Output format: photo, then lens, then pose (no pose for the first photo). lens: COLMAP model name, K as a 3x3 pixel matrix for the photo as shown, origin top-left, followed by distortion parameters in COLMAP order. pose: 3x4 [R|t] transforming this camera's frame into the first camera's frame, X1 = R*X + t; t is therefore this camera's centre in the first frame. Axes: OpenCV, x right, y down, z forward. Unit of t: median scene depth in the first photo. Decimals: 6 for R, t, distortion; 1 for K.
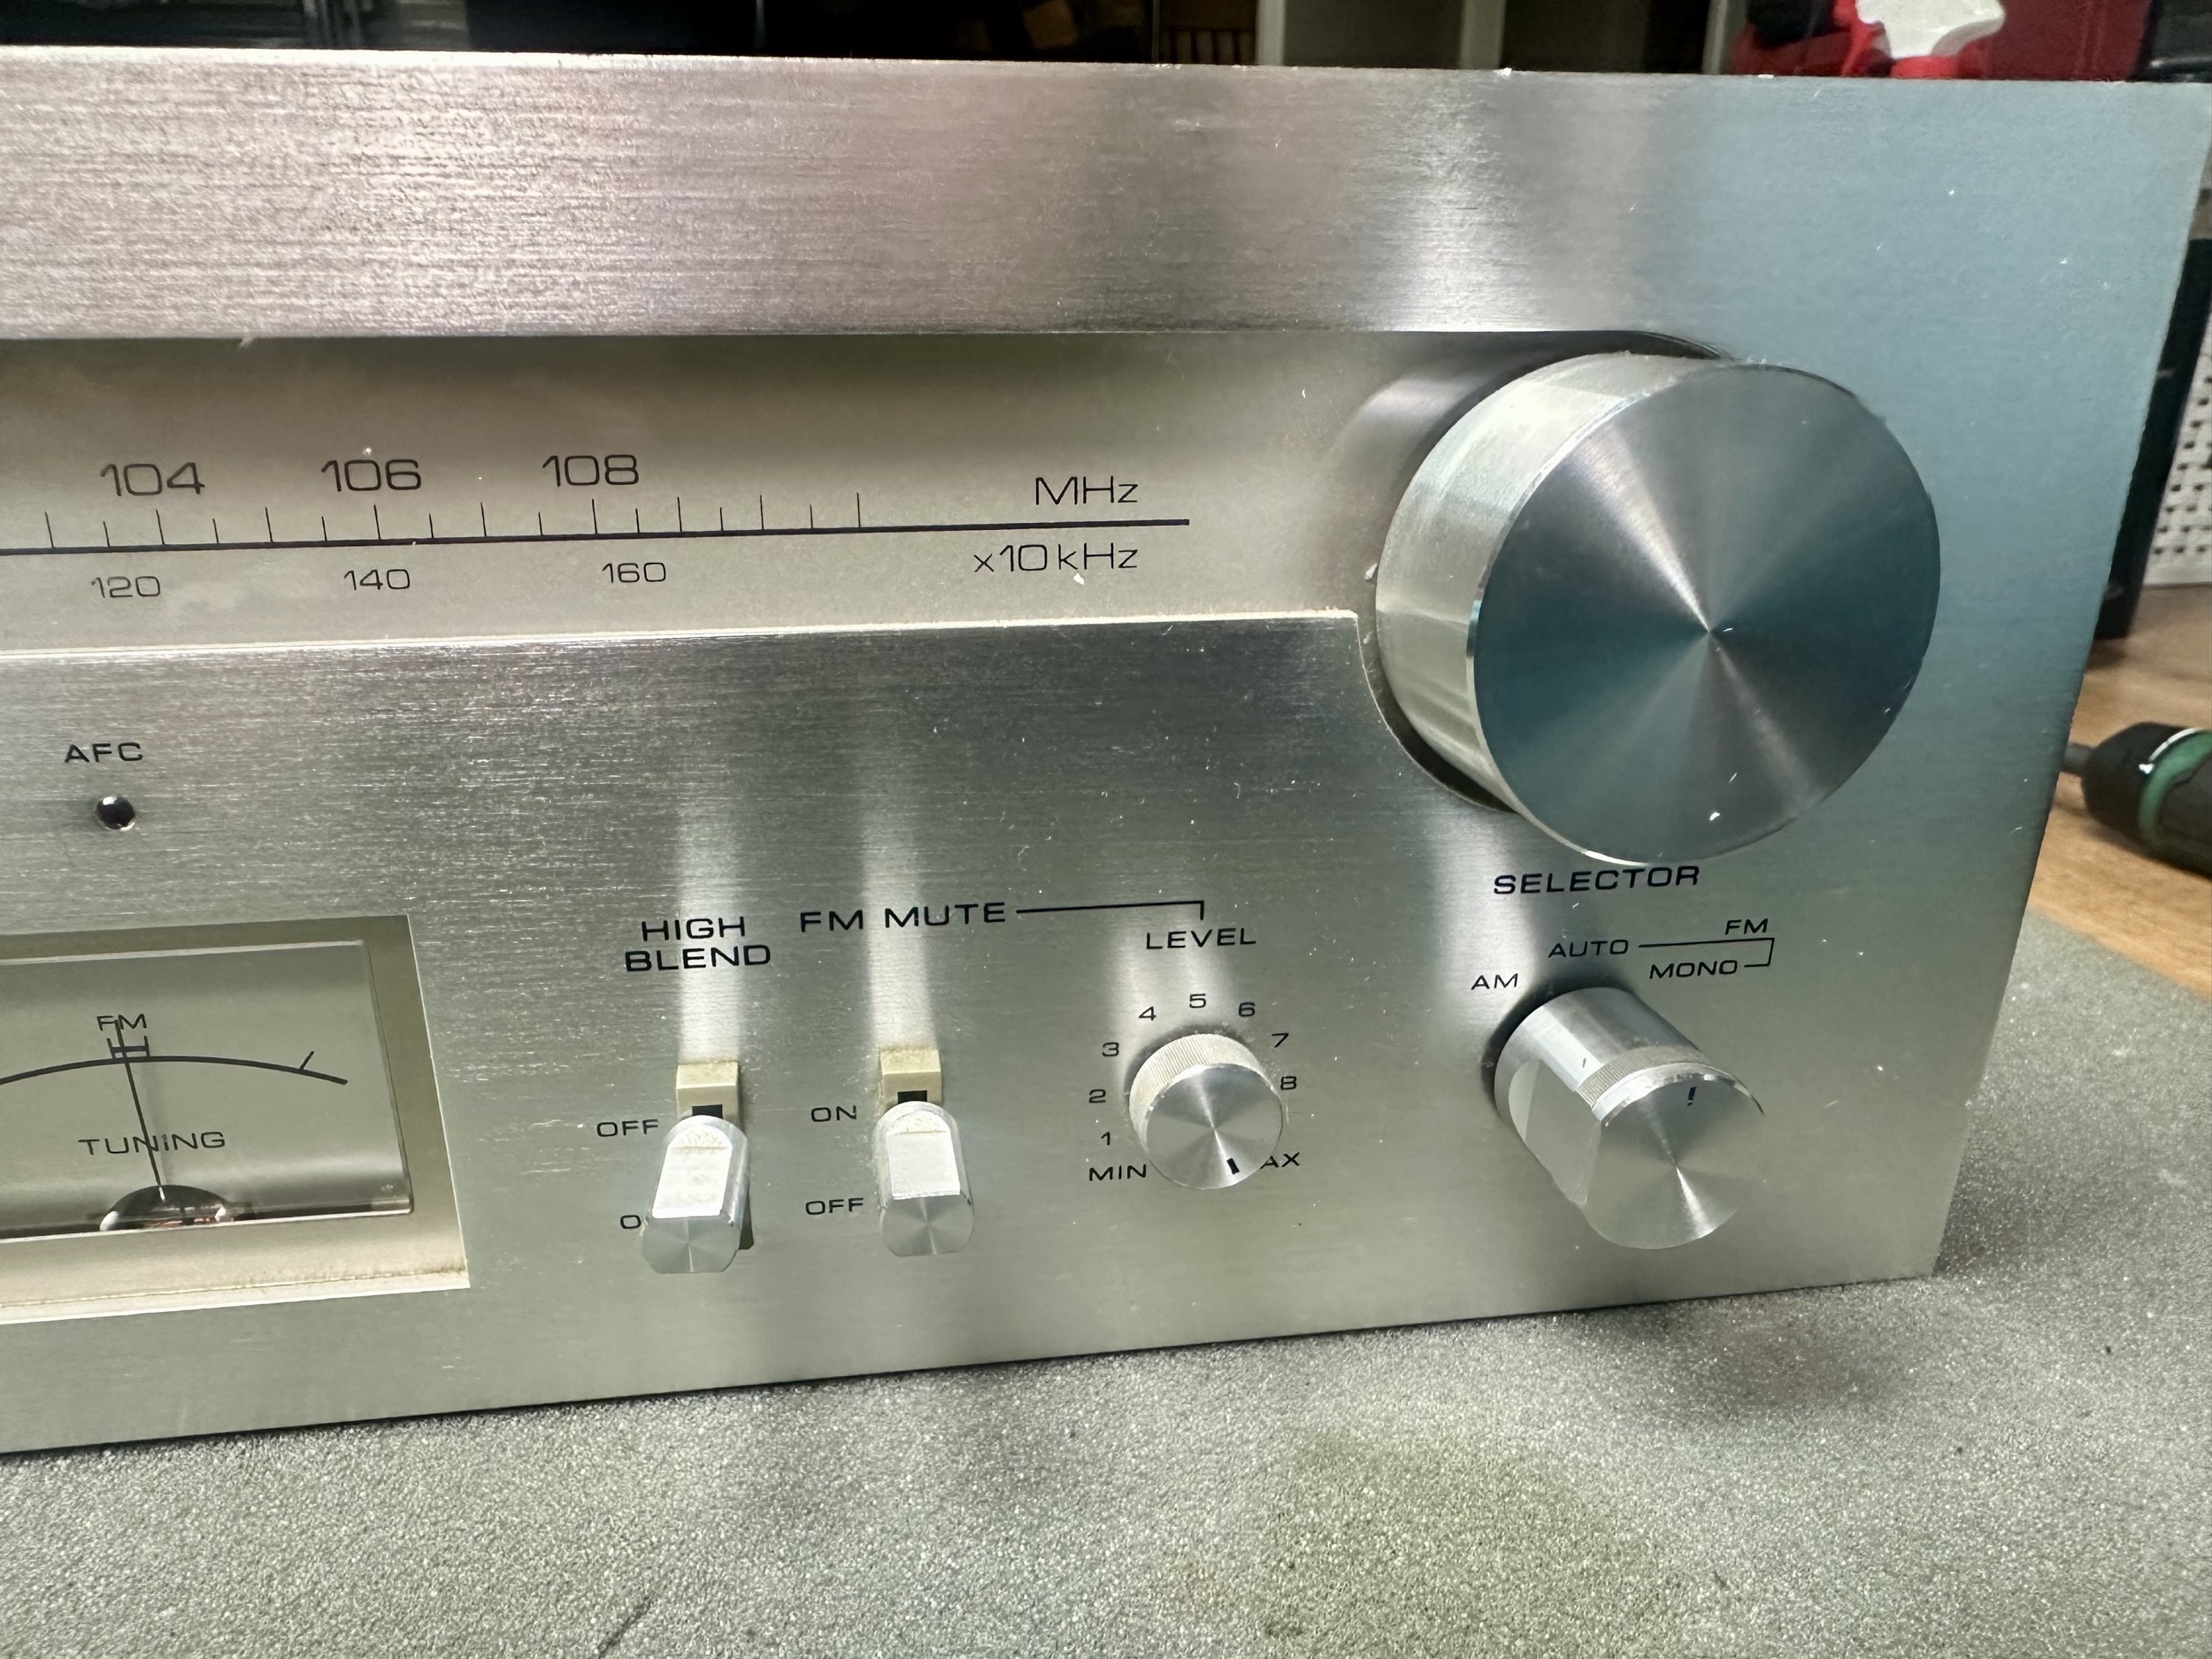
lens RADIAL K [[1760.2, 0, 1106.0], [0, 1760.2, 829.5], [0, 0, 1]] dist [-0.004964, -0.000647]
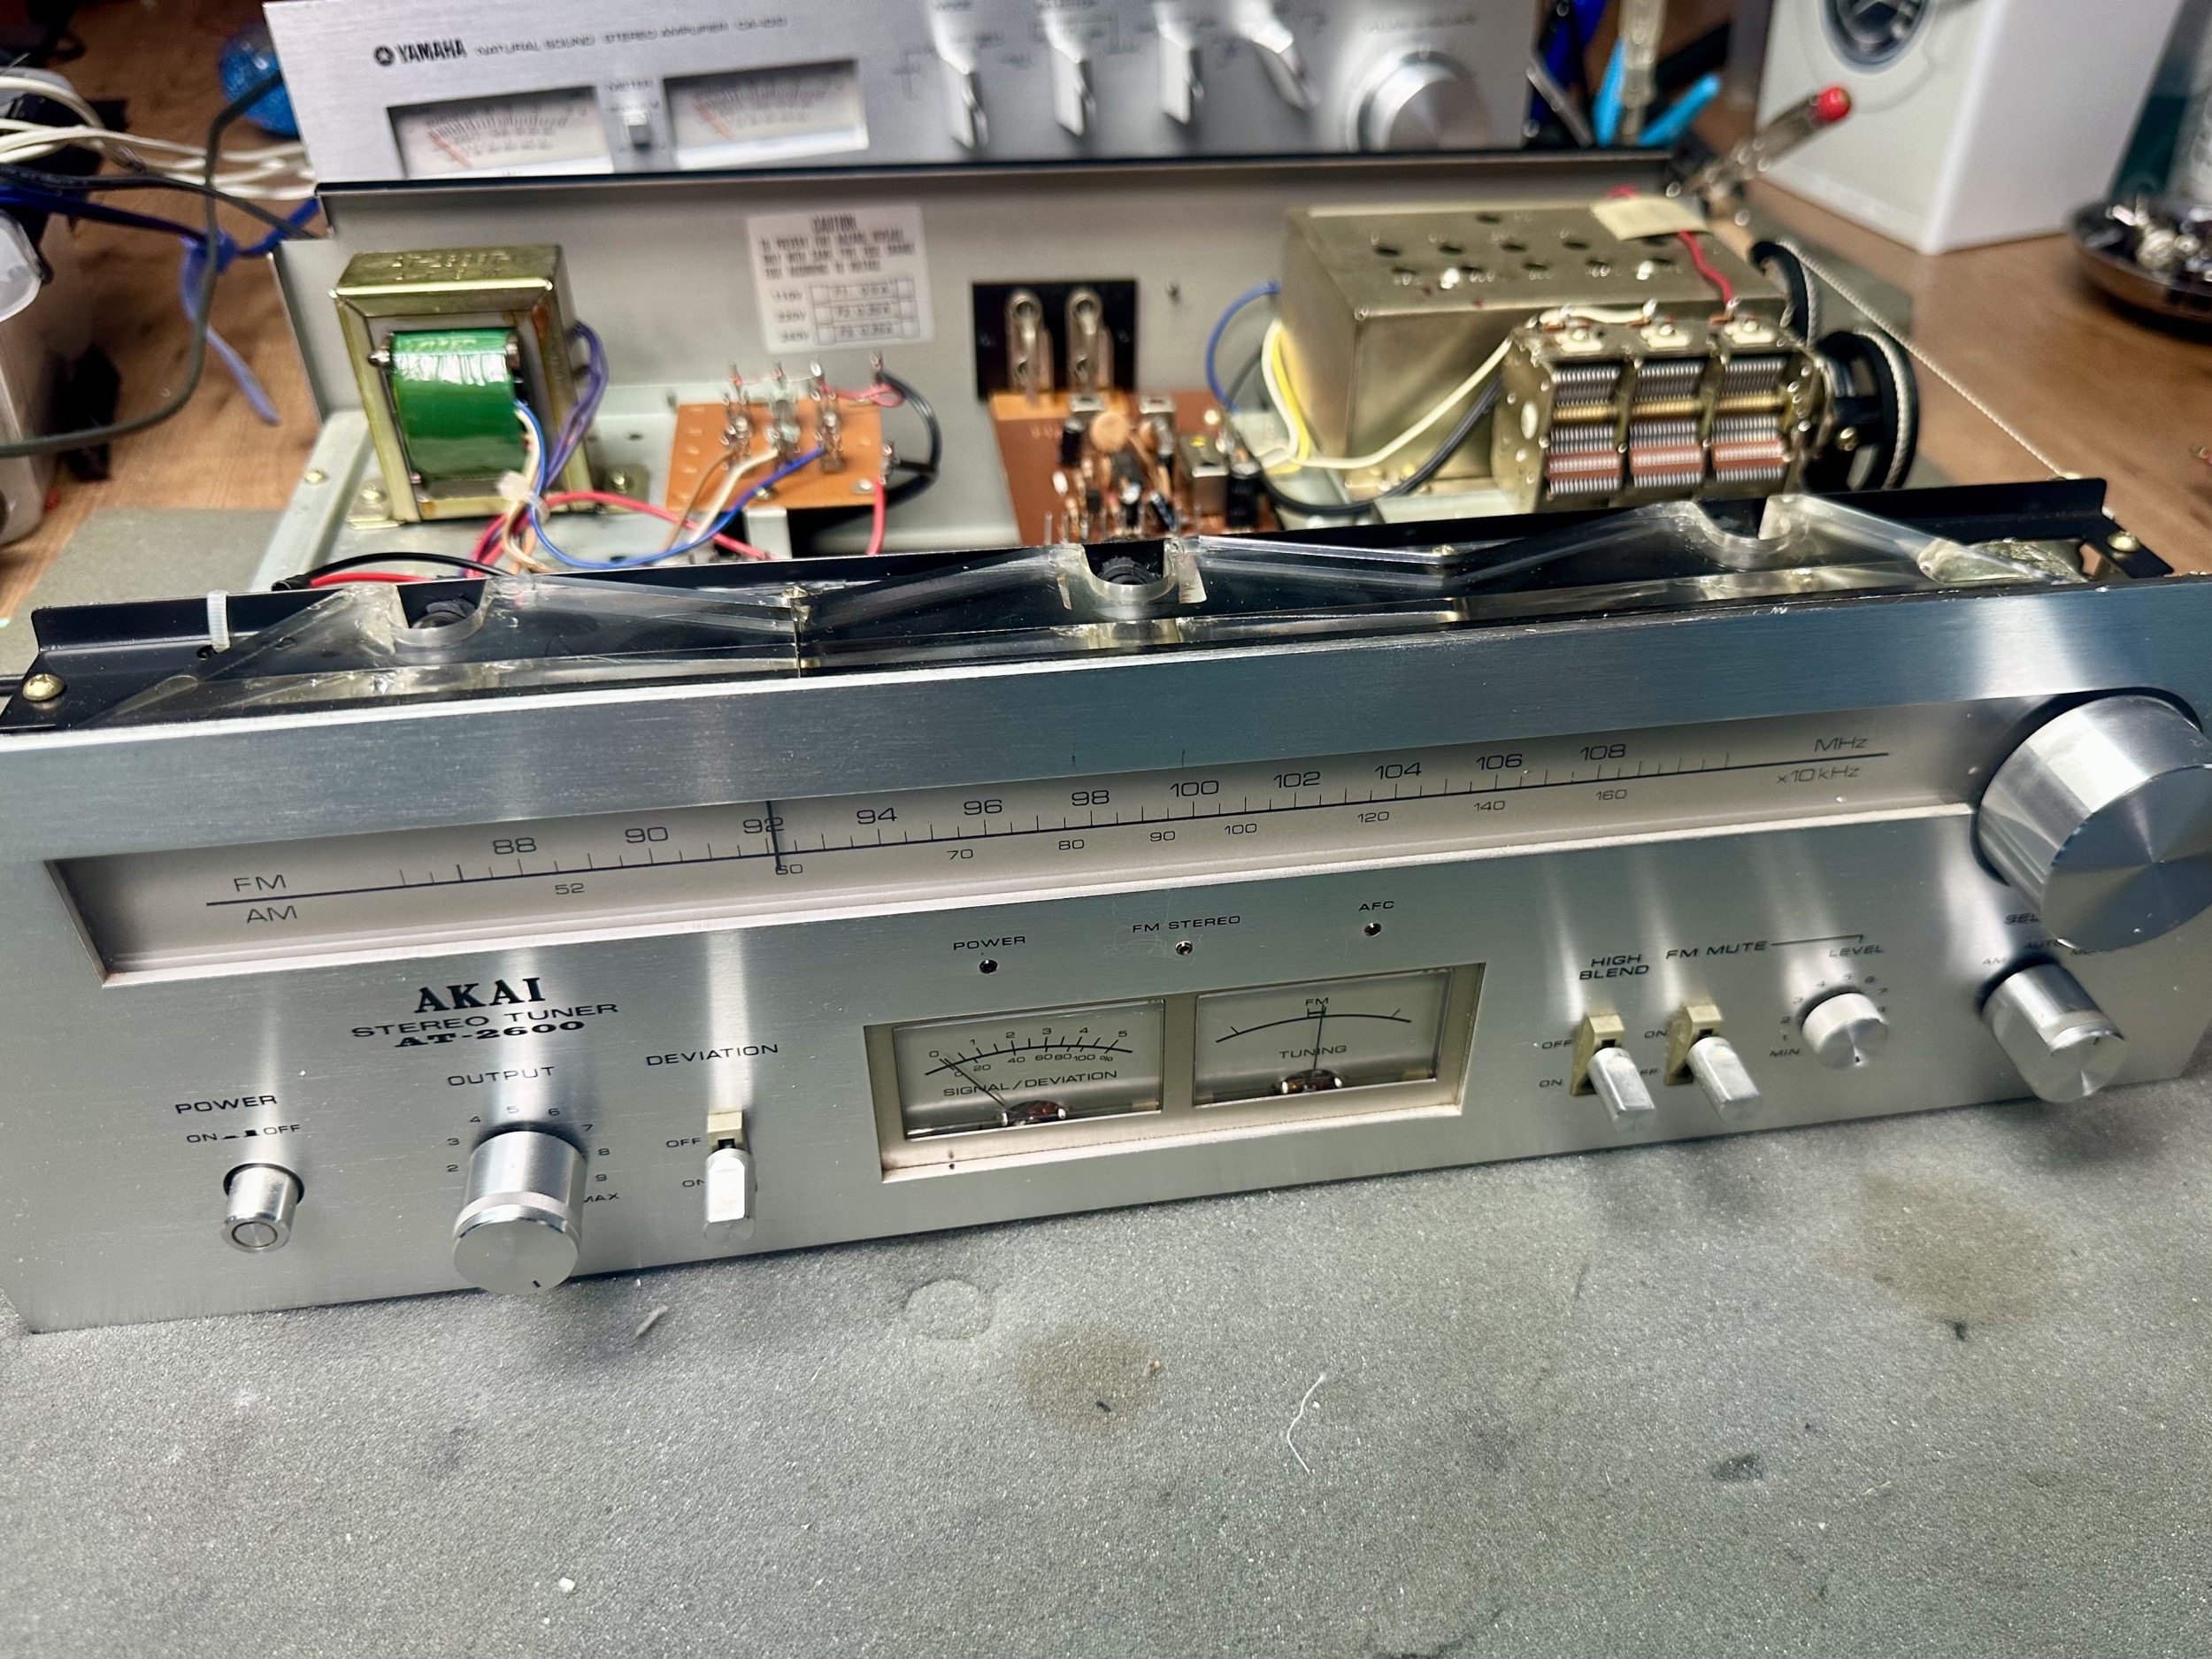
lens RADIAL K [[1615.4, 0, 1212.9], [0, 1615.4, 764.8], [0, 0, 1]] dist [0.129727, -0.262743]
pose [[0.999698, -0.002695, 0.024420, -0.615104], [-0.002862, 0.974429, 0.224676, -0.476859], [-0.024401, -0.224678, 0.974128, -0.609080]]
